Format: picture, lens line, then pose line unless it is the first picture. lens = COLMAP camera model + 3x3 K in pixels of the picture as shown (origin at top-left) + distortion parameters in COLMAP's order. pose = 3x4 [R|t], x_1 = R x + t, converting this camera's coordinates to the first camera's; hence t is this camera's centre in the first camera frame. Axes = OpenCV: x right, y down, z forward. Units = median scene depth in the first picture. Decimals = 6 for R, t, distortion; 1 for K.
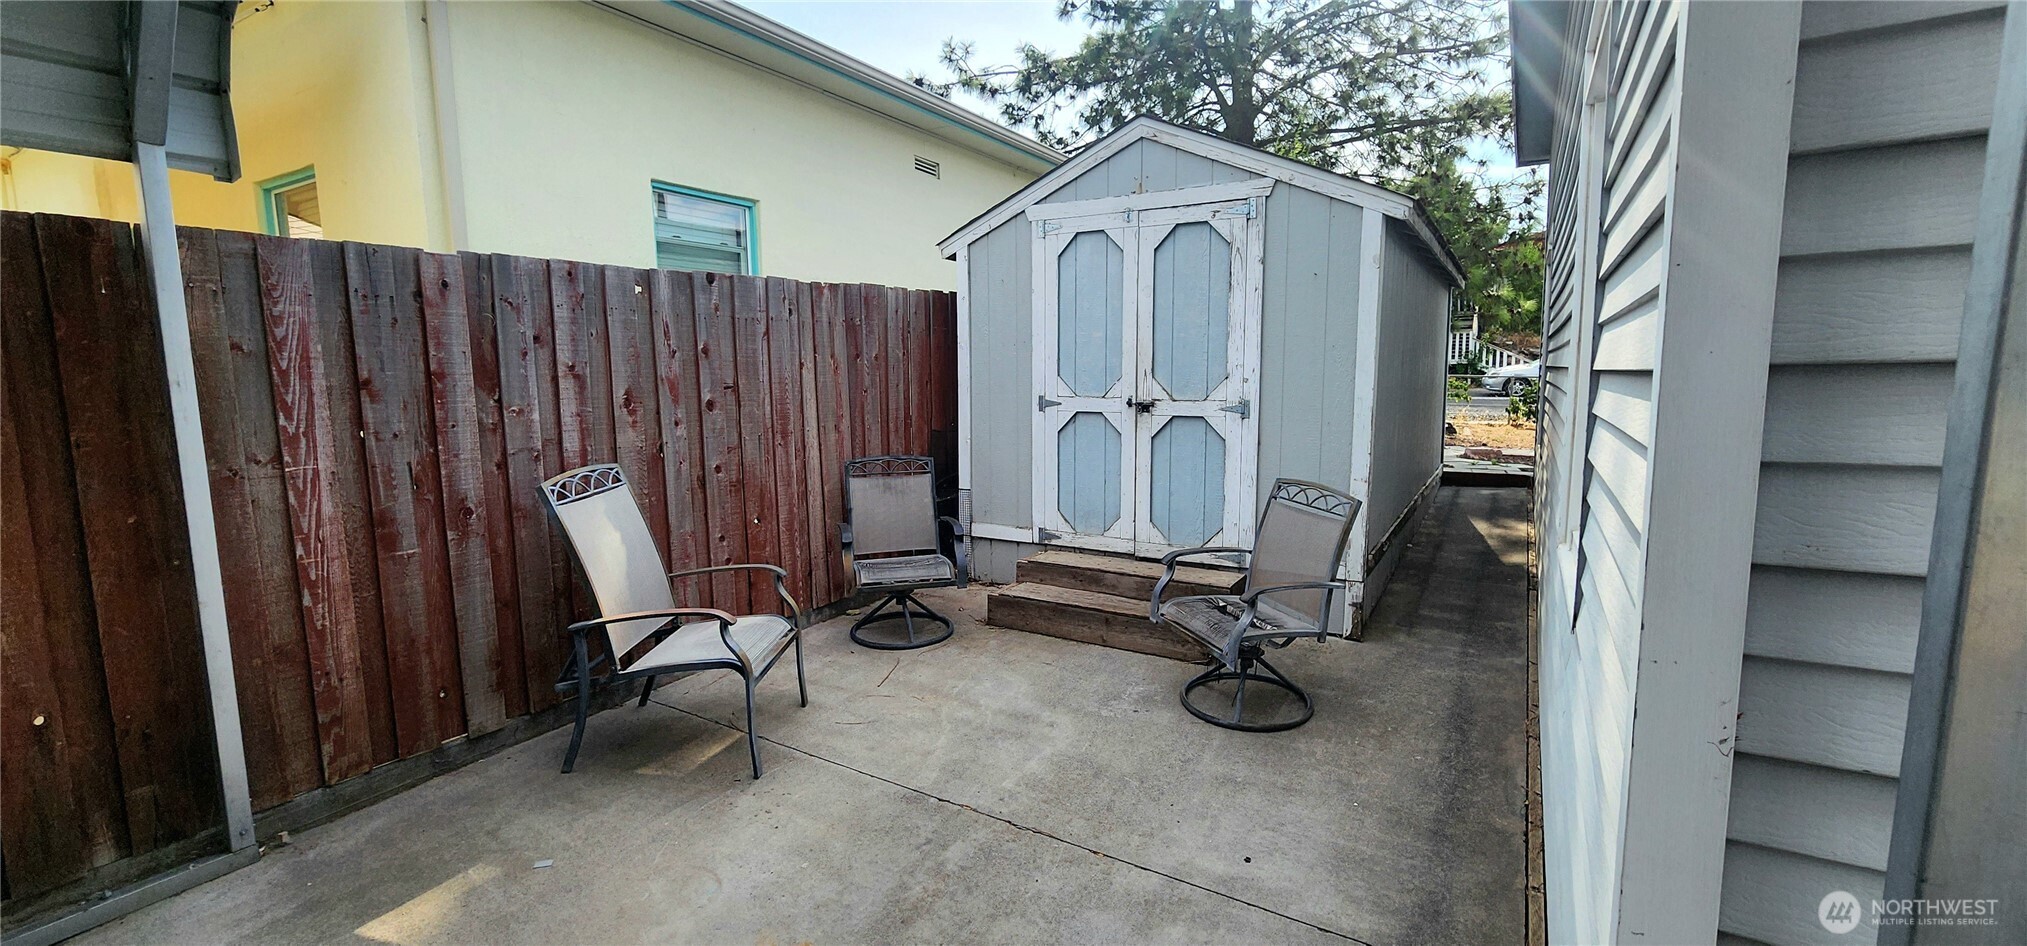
lens RADIAL K [[794.6, 0, 1012.6], [0, 794.6, 457.6], [0, 0, 1]] dist [0.000263, 0.000001]
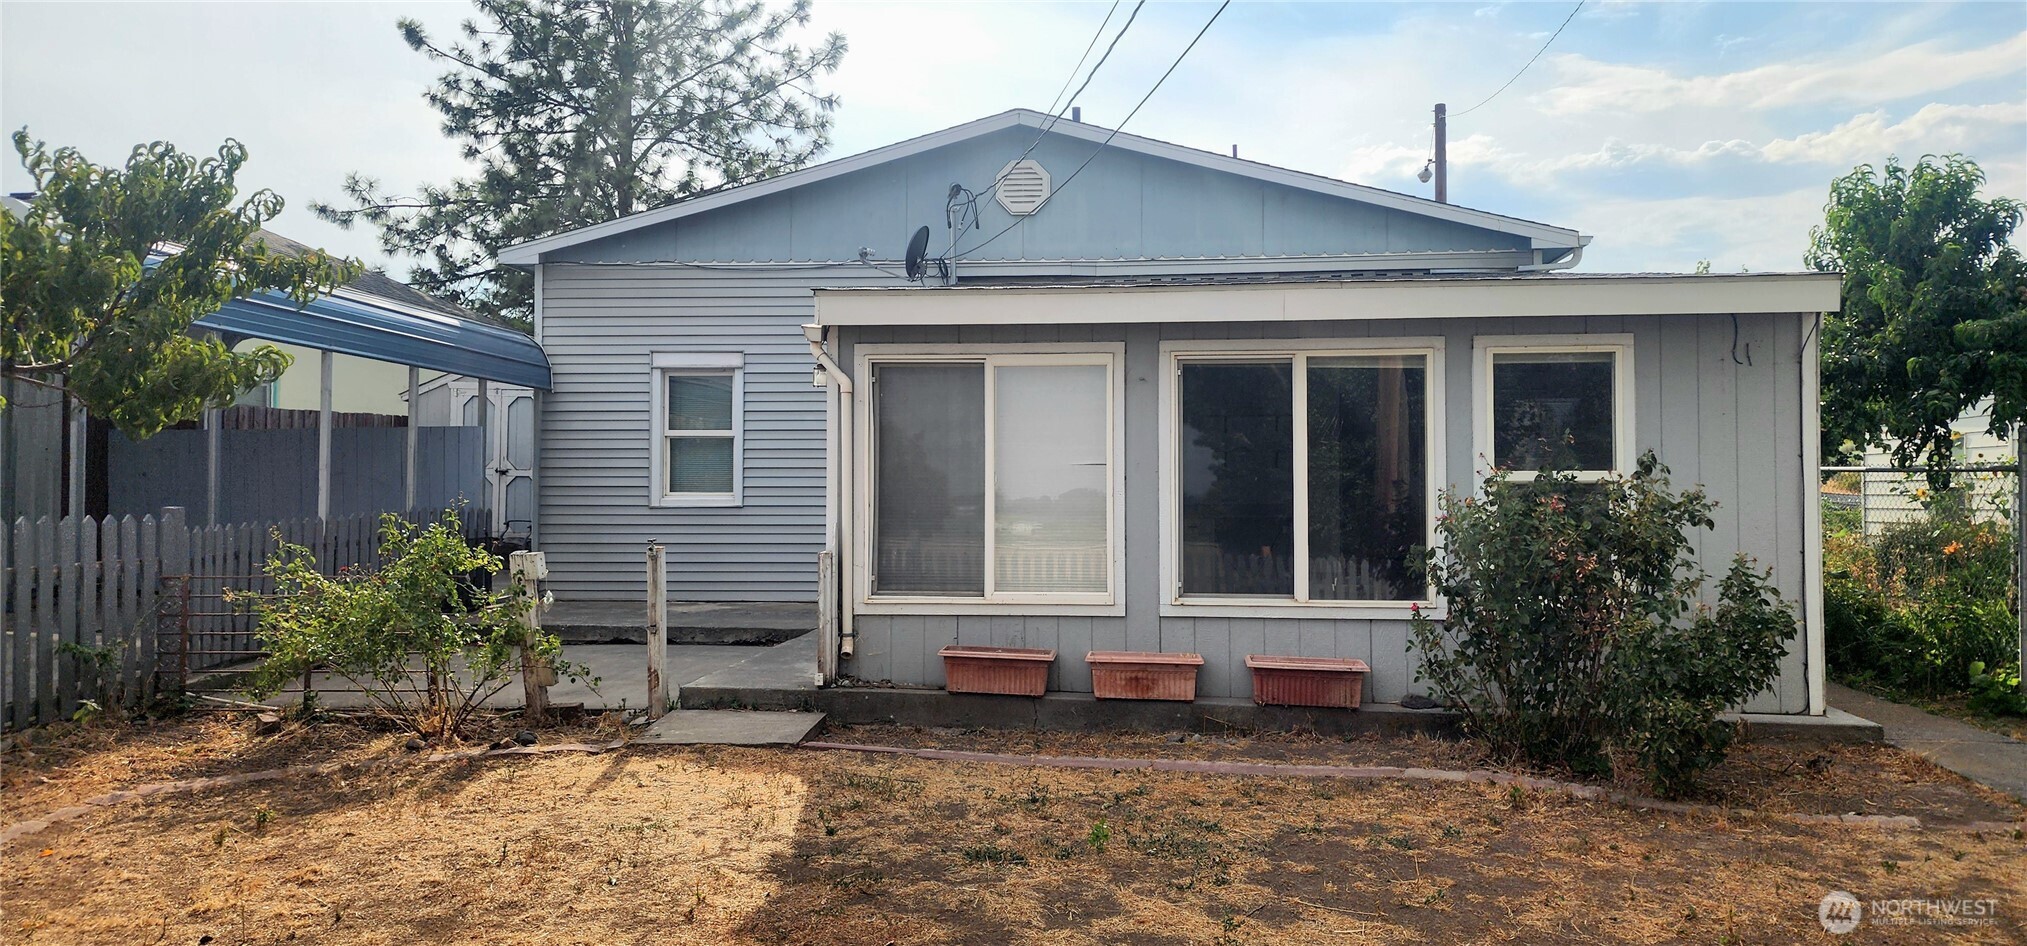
lens RADIAL K [[1292.6, 0, 951.5], [0, 1292.6, 466.6], [0, 0, 1]] dist [0.201687, -0.313607]
pose [[0.909755, 0.029526, 0.414093, -0.144892], [0.025671, 0.991558, -0.127100, 0.270078], [-0.414350, 0.126260, 0.901317, -1.840236]]
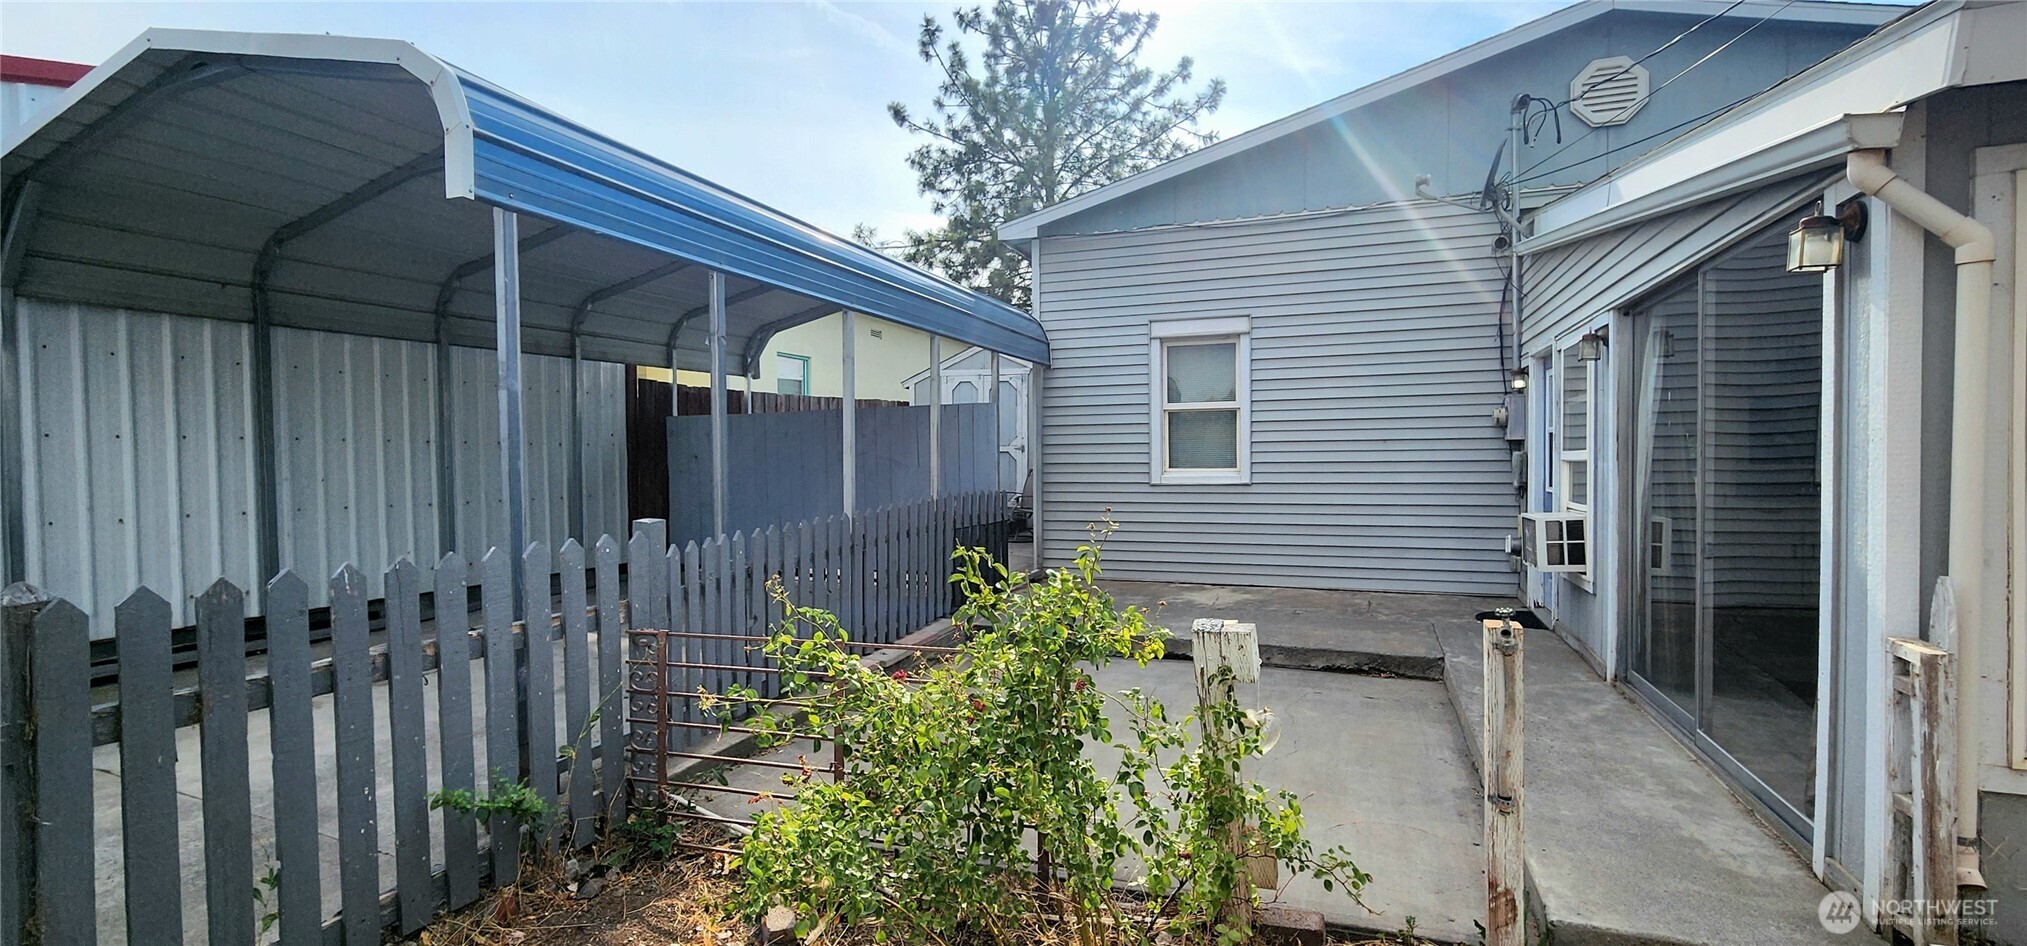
lens RADIAL K [[838.0, 0, 1009.3], [0, 838.0, 476.9], [0, 0, 1]] dist [-0.001303, -0.000353]
pose [[0.983186, 0.003928, 0.182562, -0.161786], [0.011593, 0.996409, -0.083870, 0.161434], [-0.182236, 0.084577, 0.979611, -1.050727]]
